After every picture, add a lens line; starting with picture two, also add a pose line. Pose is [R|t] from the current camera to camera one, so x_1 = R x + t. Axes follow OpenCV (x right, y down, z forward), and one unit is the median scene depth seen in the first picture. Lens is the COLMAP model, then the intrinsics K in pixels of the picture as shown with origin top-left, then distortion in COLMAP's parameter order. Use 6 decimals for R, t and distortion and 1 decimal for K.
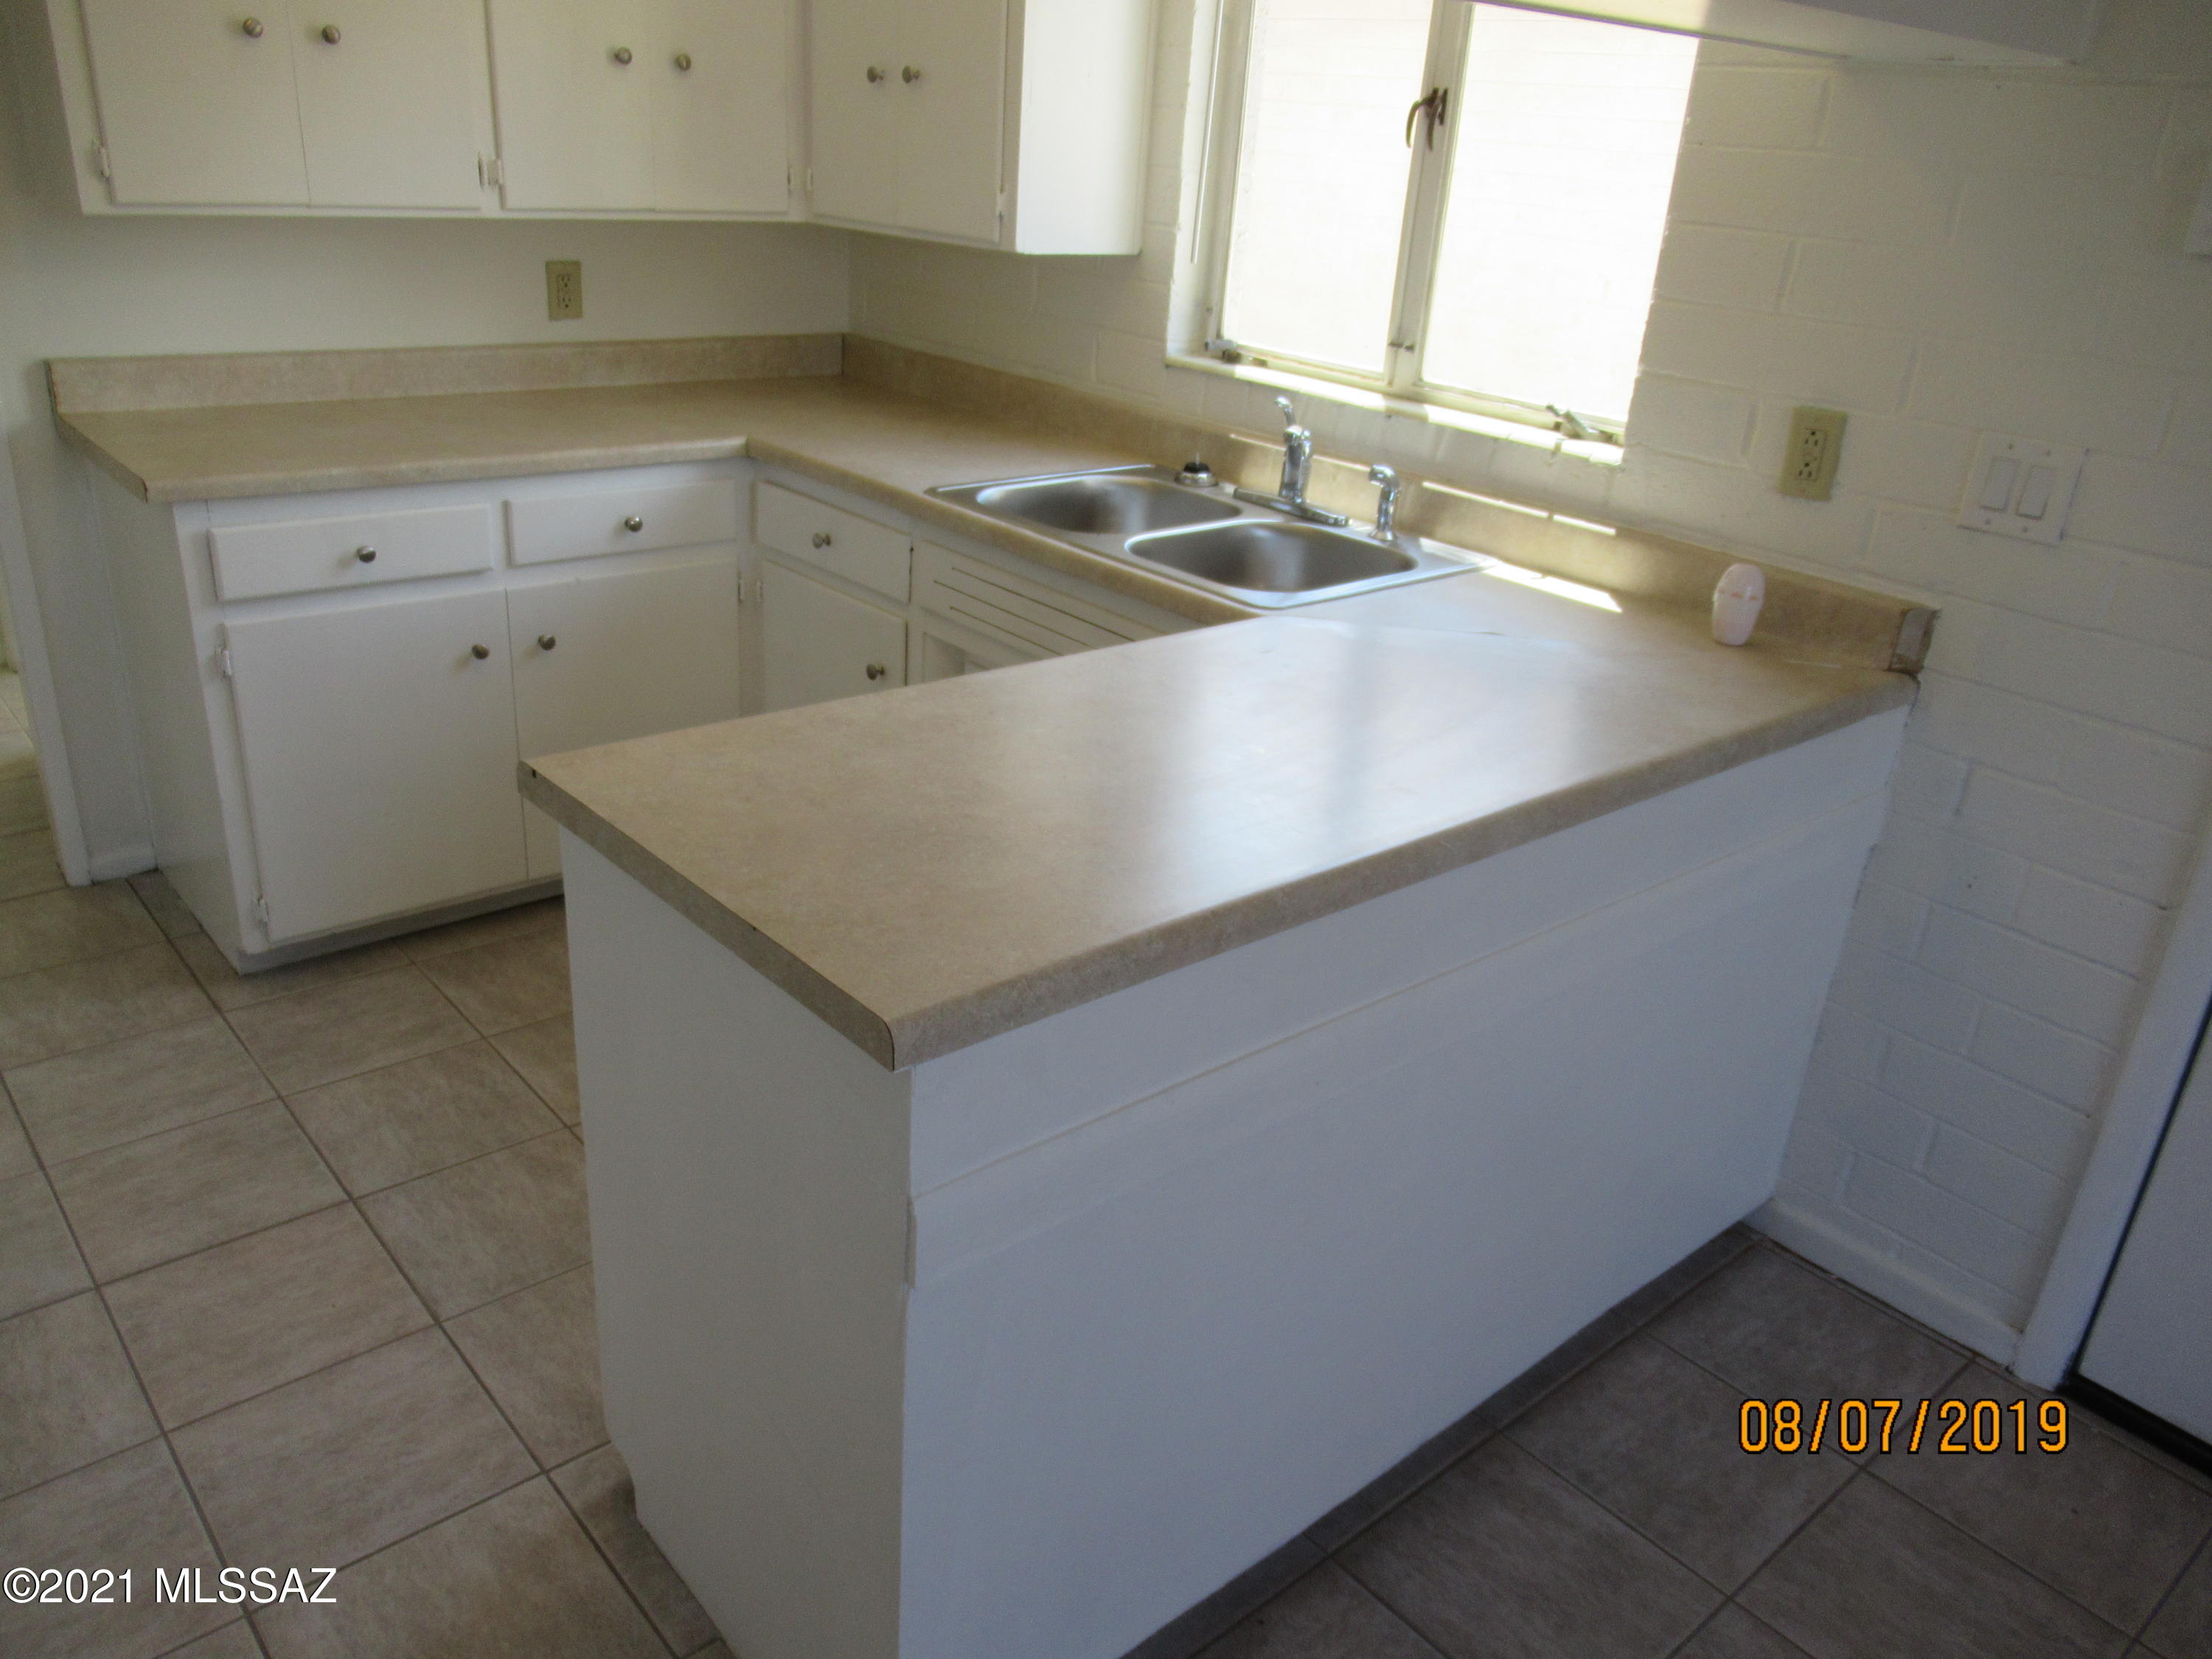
lens RADIAL K [[1642.8, 0, 1099.2], [0, 1642.8, 825.1], [0, 0, 1]] dist [-0.017788, 0.002275]
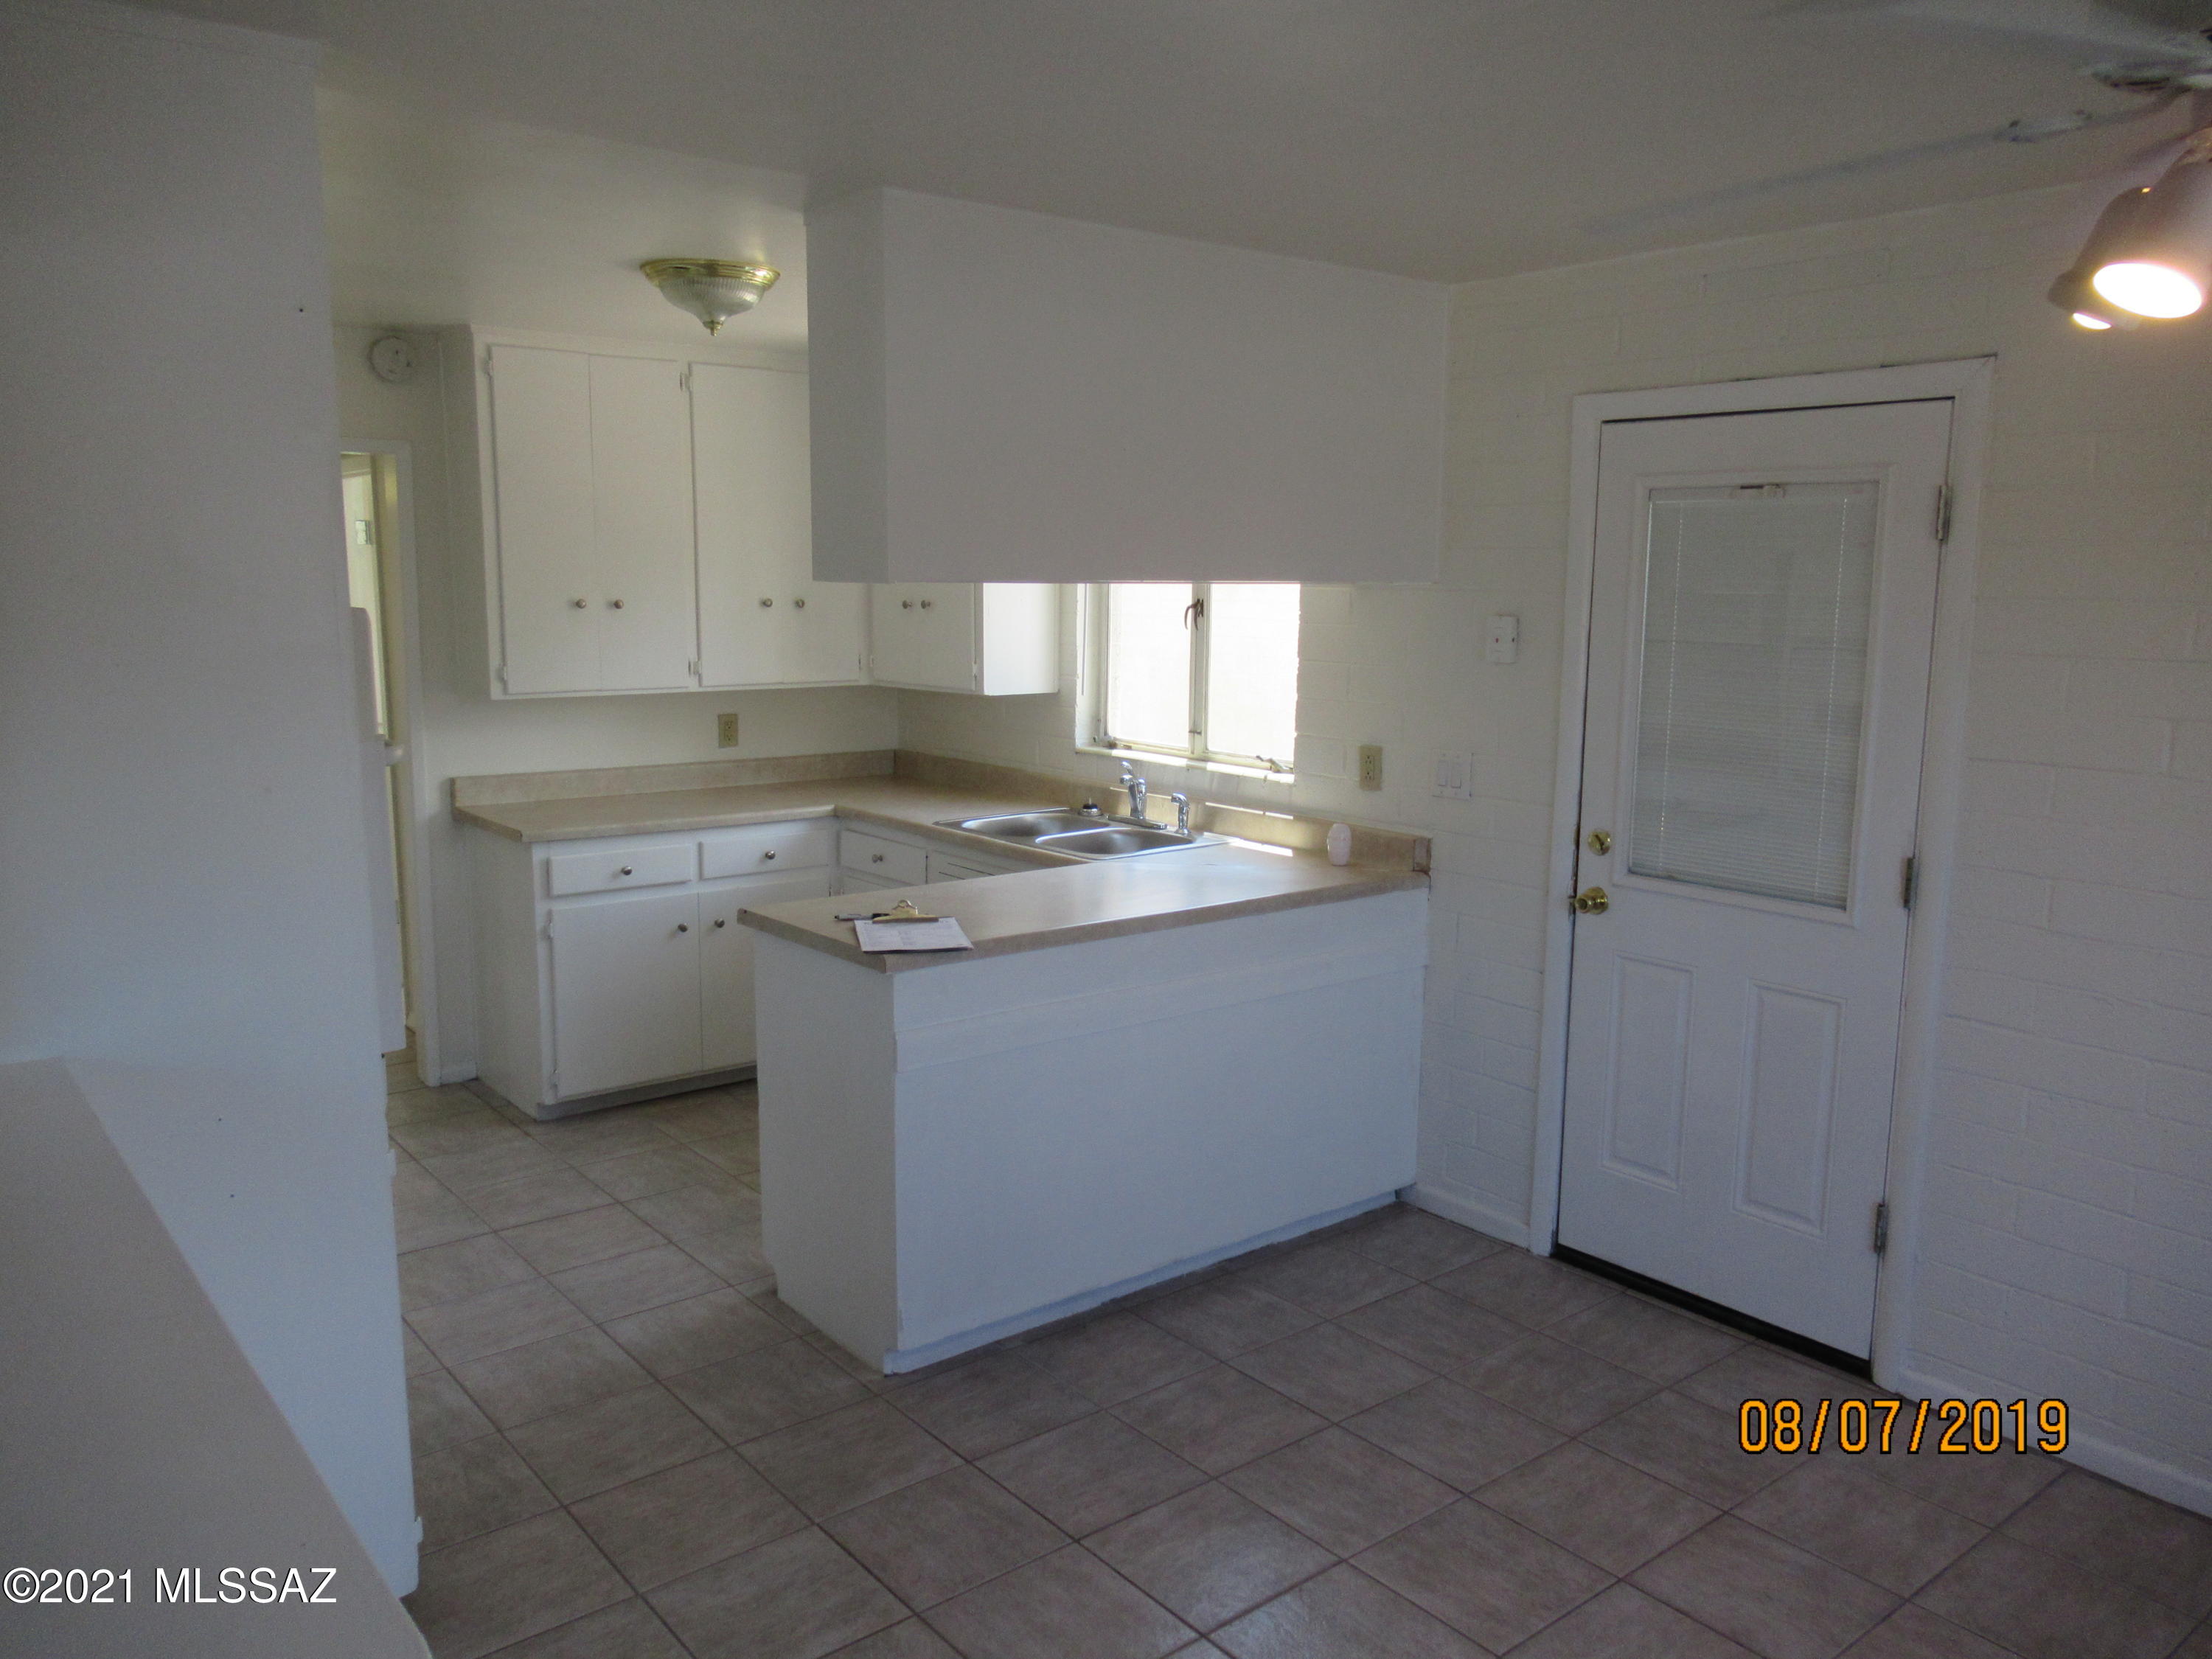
lens RADIAL K [[1642.8, 0, 1099.2], [0, 1642.8, 825.1], [0, 0, 1]] dist [-0.017788, 0.002275]
pose [[0.997716, -0.050204, -0.045201, 0.156703], [0.036882, 0.965399, -0.258156, 0.269932], [0.056597, 0.255899, 0.965045, -0.725703]]
